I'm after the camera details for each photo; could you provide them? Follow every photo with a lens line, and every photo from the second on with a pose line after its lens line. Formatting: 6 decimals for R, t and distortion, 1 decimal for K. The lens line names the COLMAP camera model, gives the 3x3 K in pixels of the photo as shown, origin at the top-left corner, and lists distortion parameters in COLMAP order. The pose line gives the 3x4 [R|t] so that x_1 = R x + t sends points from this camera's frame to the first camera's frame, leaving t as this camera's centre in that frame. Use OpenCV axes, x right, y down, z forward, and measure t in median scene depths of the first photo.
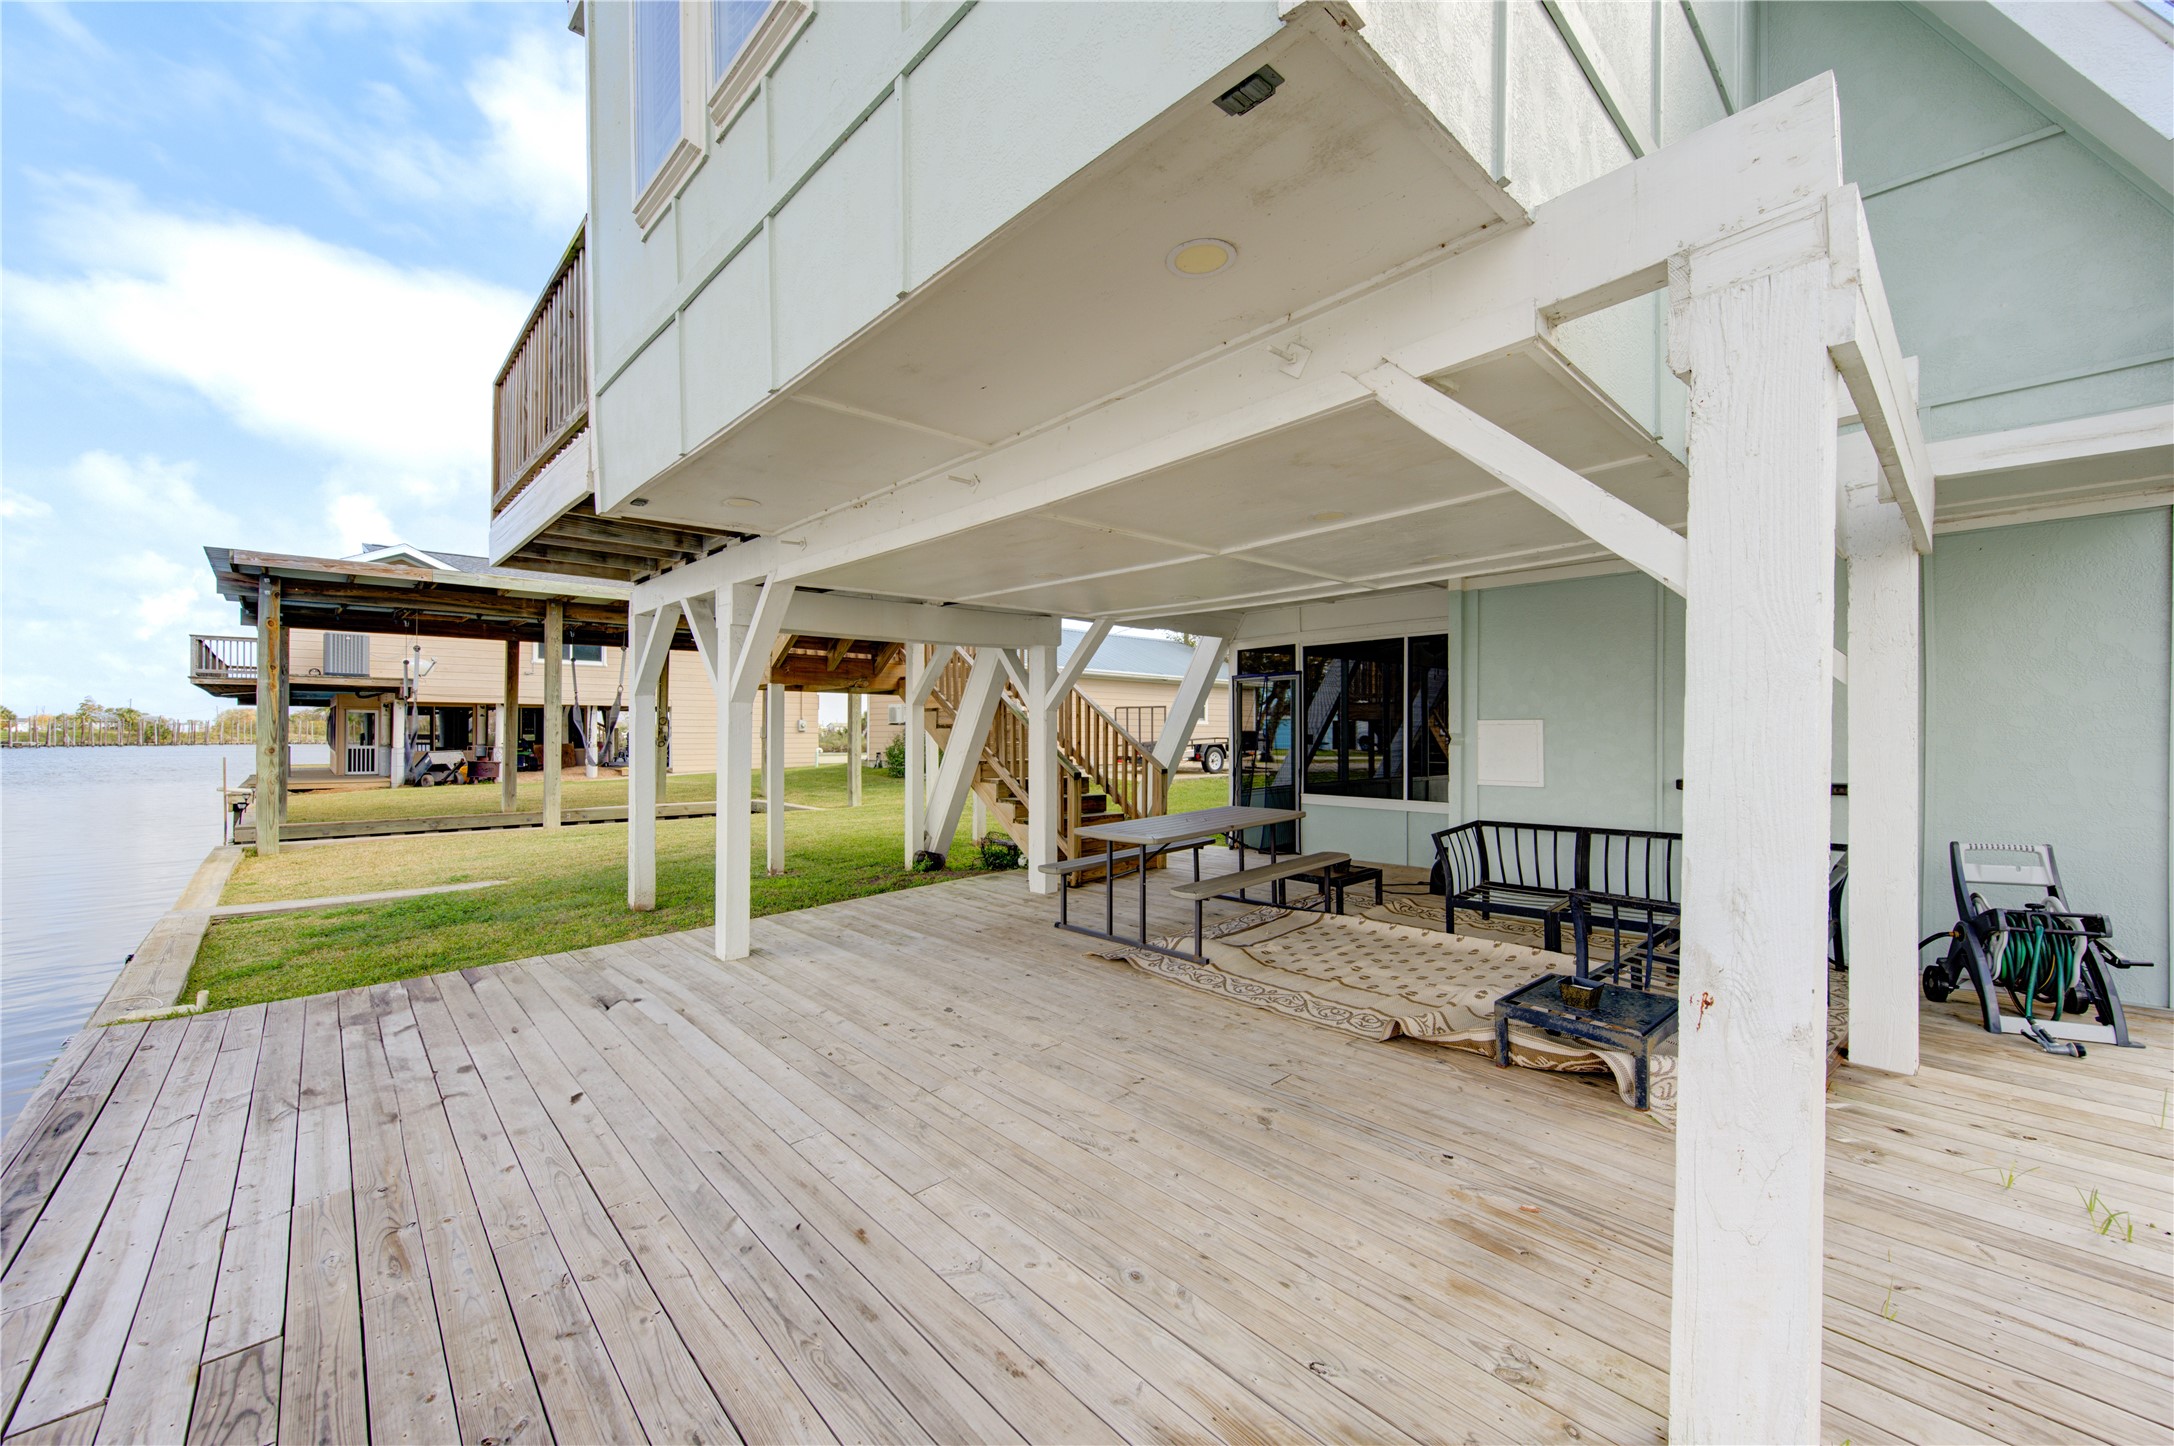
lens RADIAL K [[842.6, 0, 1091.4], [0, 842.6, 733.8], [0, 0, 1]] dist [0.008455, -0.000930]
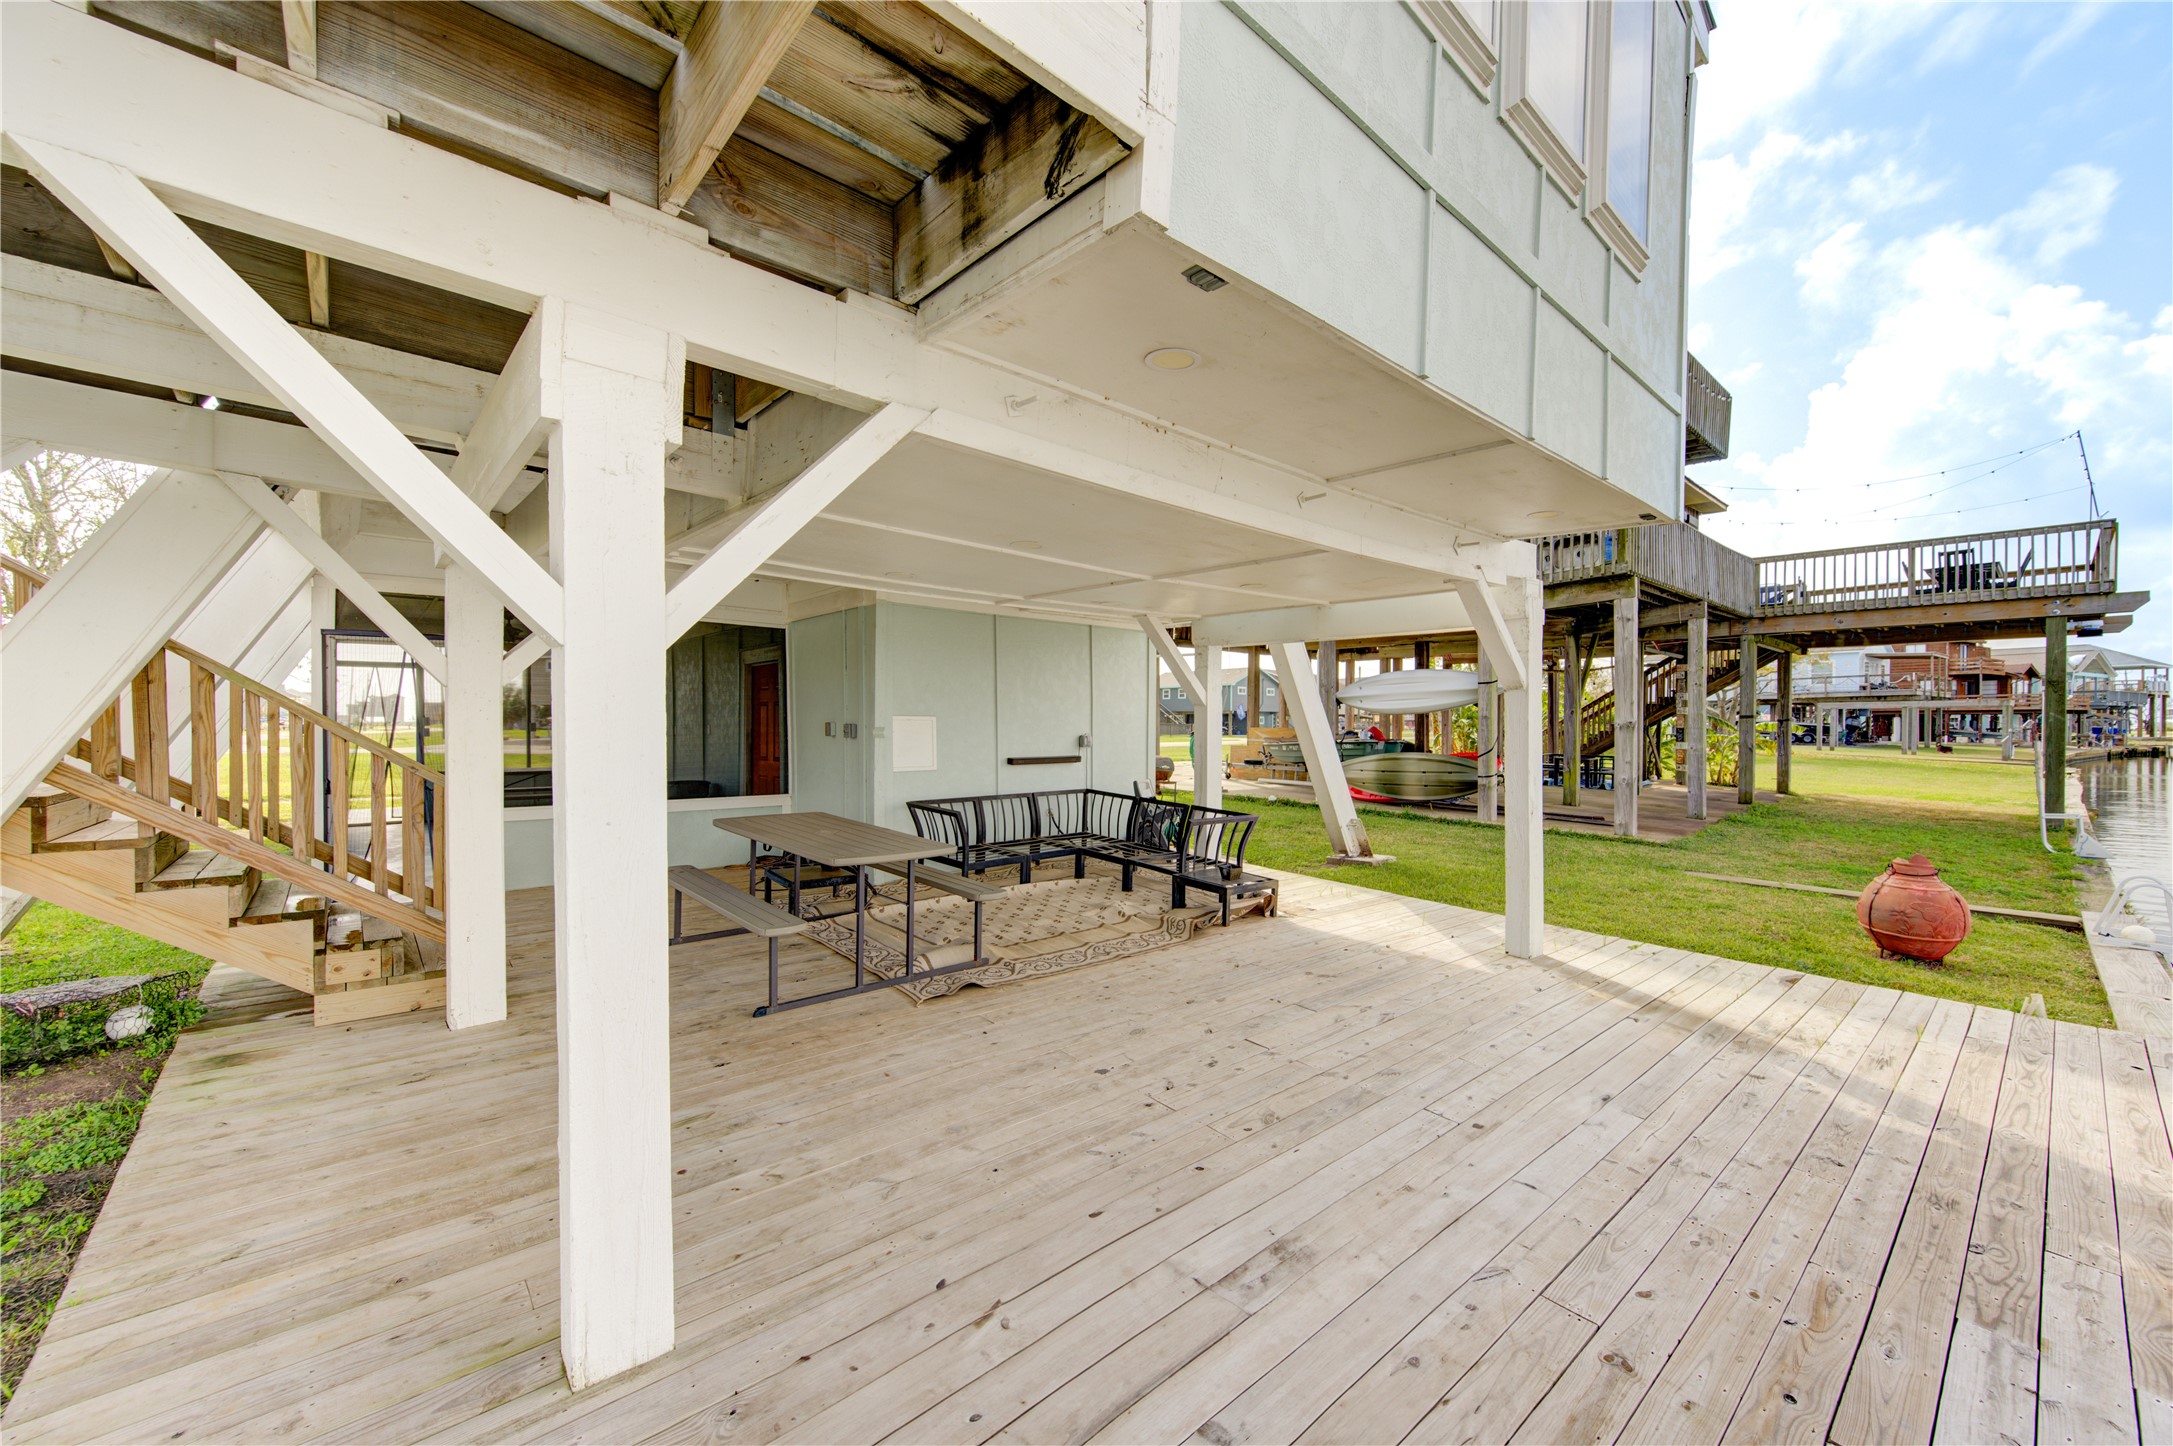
lens RADIAL K [[842.2, 0, 1099.6], [0, 842.2, 727.4], [0, 0, 1]] dist [0.008455, -0.000930]
pose [[0.019229, -0.001814, 0.999813, -0.919454], [-0.005579, 0.999983, 0.001922, -0.004622], [-0.999800, -0.005615, 0.019218, 0.928638]]
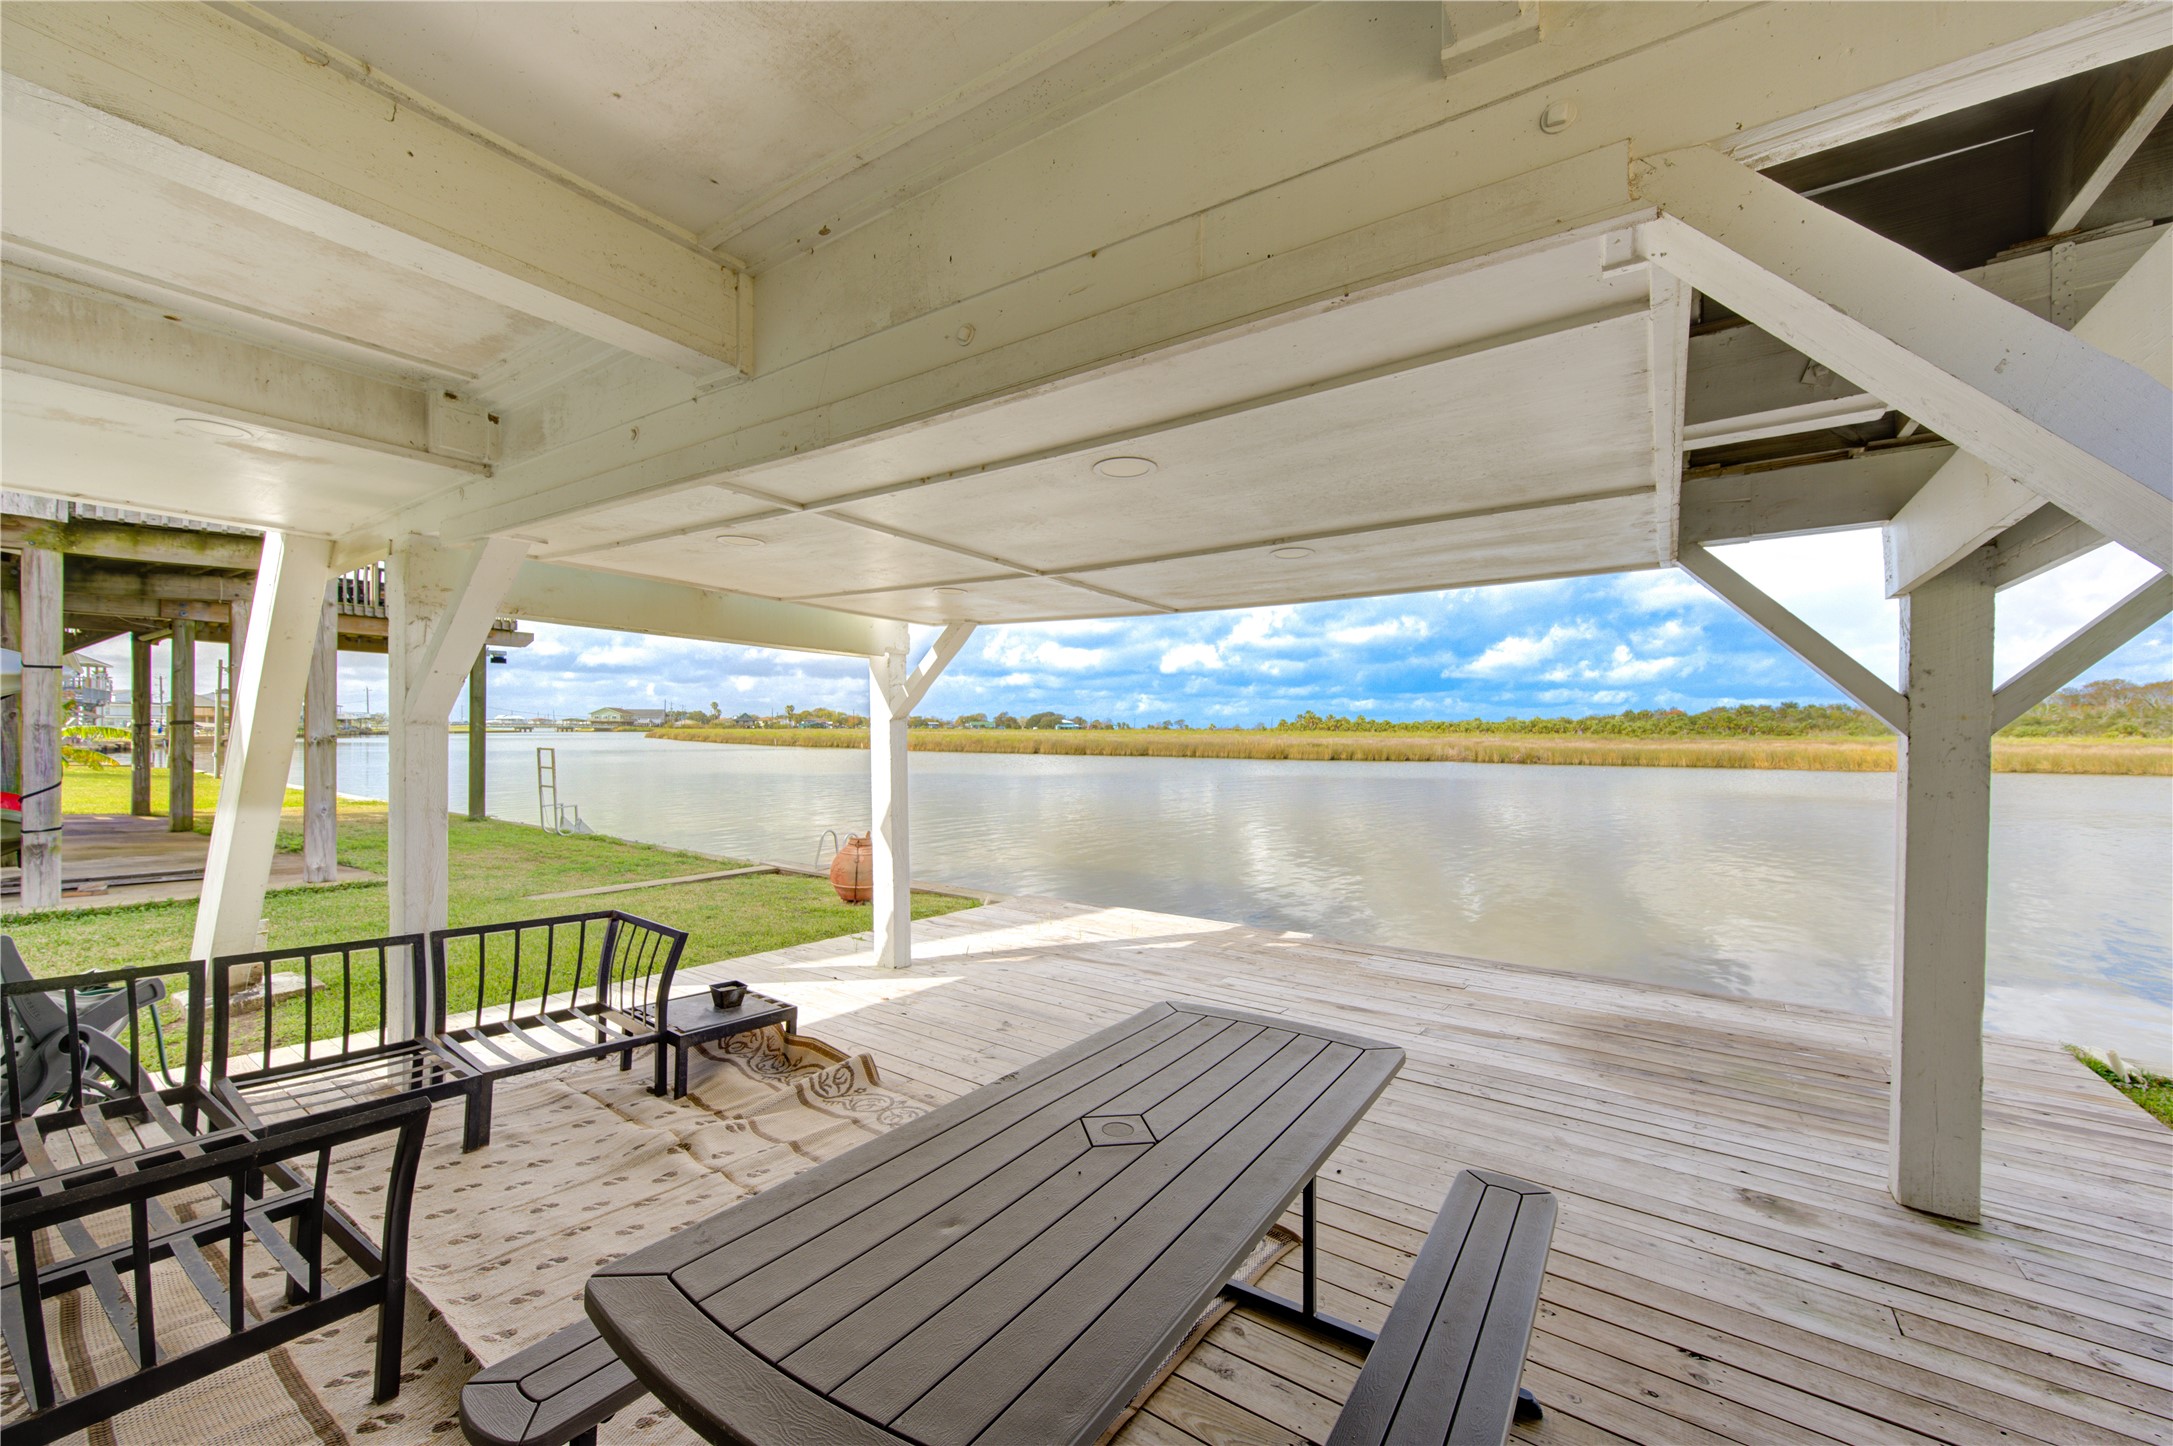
lens RADIAL K [[842.2, 0, 1092.3], [0, 842.2, 737.4], [0, 0, 1]] dist [0.008455, -0.000930]
pose [[-0.973415, -0.010249, -0.228821, 0.263151], [-0.010536, 0.999944, 0.000031, -0.035057], [0.228808, 0.002442, -0.973468, 1.655662]]
